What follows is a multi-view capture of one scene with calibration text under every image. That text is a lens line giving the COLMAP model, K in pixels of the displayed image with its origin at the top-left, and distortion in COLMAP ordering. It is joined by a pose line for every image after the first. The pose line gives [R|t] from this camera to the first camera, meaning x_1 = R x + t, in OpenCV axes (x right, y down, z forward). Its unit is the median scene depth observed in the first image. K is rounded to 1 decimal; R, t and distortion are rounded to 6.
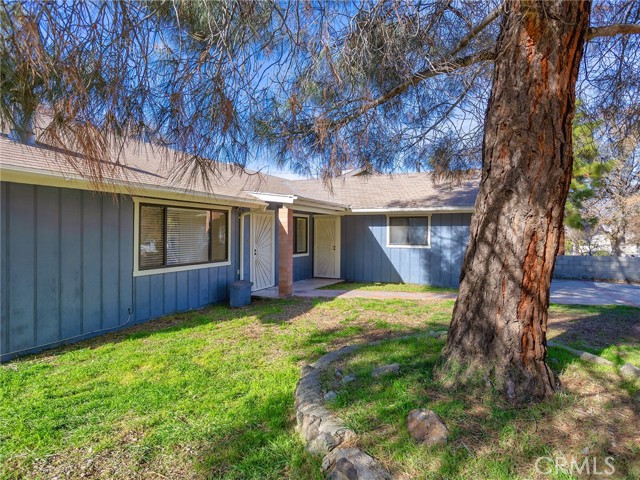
lens RADIAL K [[387.1, 0, 320.1], [0, 387.1, 237.9], [0, 0, 1]] dist [0.000678, 0.000311]
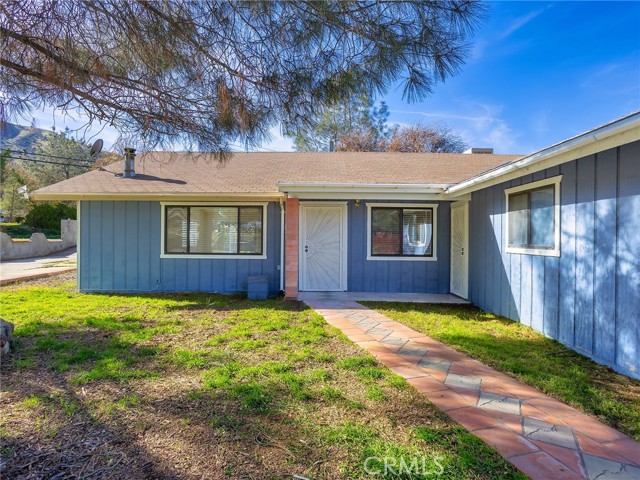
lens RADIAL K [[343.6, 0, 304.8], [0, 343.6, 237.0], [0, 0, 1]] dist [-0.016542, 0.002937]
pose [[0.375081, -0.002969, -0.926987, 0.693032], [-0.021088, 0.999709, -0.011735, 0.020882], [0.926752, 0.023950, 0.374909, 0.799832]]
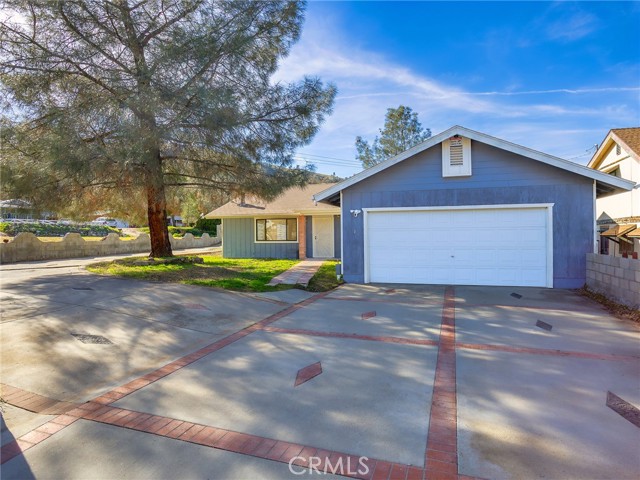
lens RADIAL K [[343.6, 0, 321.0], [0, 343.6, 238.3], [0, 0, 1]] dist [-0.016542, 0.002937]
pose [[0.053658, 0.004921, -0.998547, 1.841310], [-0.003244, 0.999983, 0.004753, 0.037117], [0.998554, 0.002984, 0.053673, 1.093391]]
